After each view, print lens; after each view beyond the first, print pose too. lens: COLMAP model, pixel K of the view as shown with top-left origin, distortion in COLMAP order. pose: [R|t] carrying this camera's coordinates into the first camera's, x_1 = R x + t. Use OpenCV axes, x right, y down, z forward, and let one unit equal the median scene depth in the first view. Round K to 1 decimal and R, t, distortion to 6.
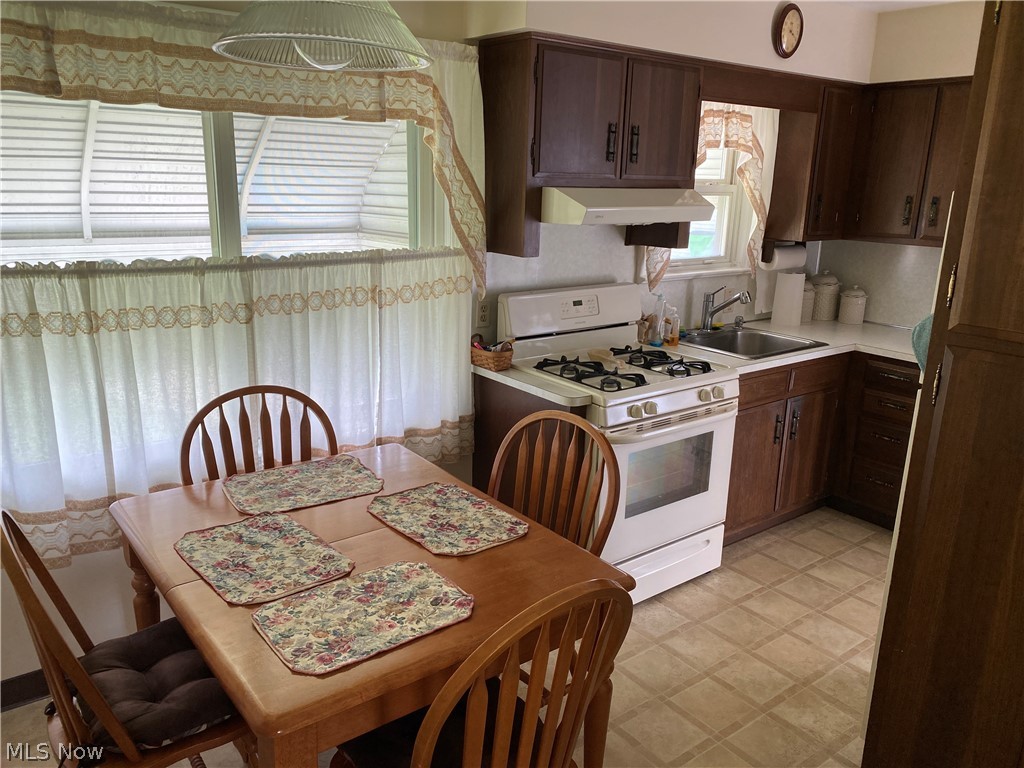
lens RADIAL K [[780.9, 0, 512.0], [0, 780.9, 384.0], [0, 0, 1]] dist [-0.005866, -0.004631]
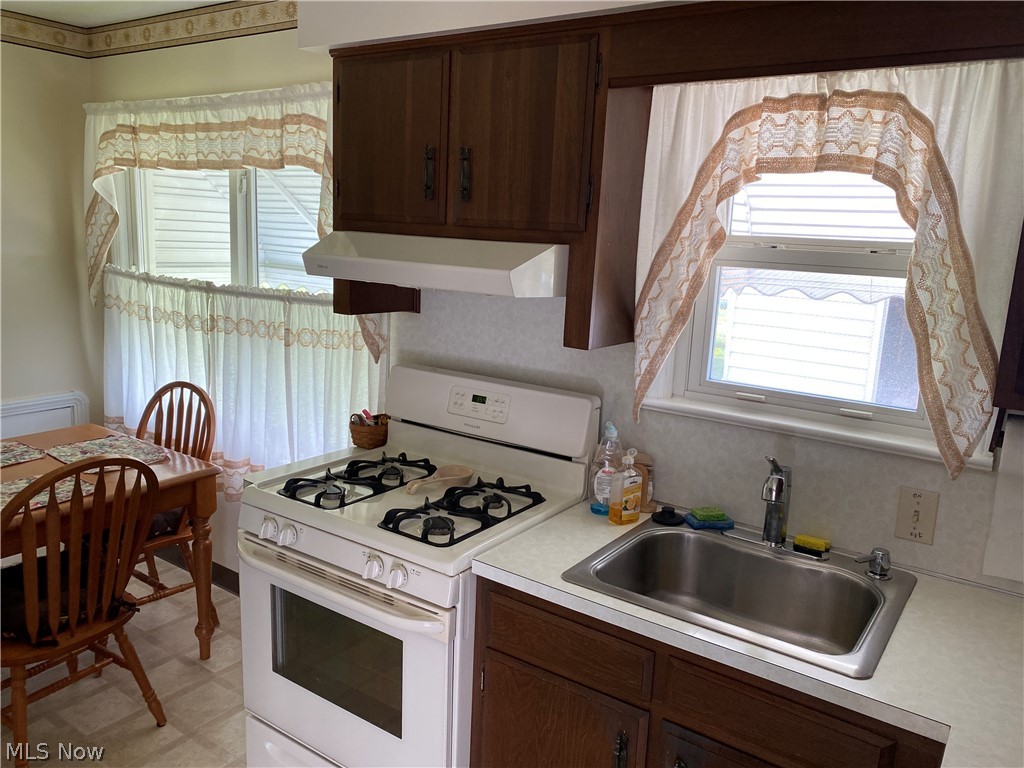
lens RADIAL K [[786.5, 0, 513.0], [0, 786.5, 373.3], [0, 0, 1]] dist [0.003940, -0.000224]
pose [[0.309171, 0.157696, -0.937841, 0.920605], [-0.284892, 0.956224, 0.066869, -0.221120], [0.907331, 0.246510, 0.340563, 0.940613]]
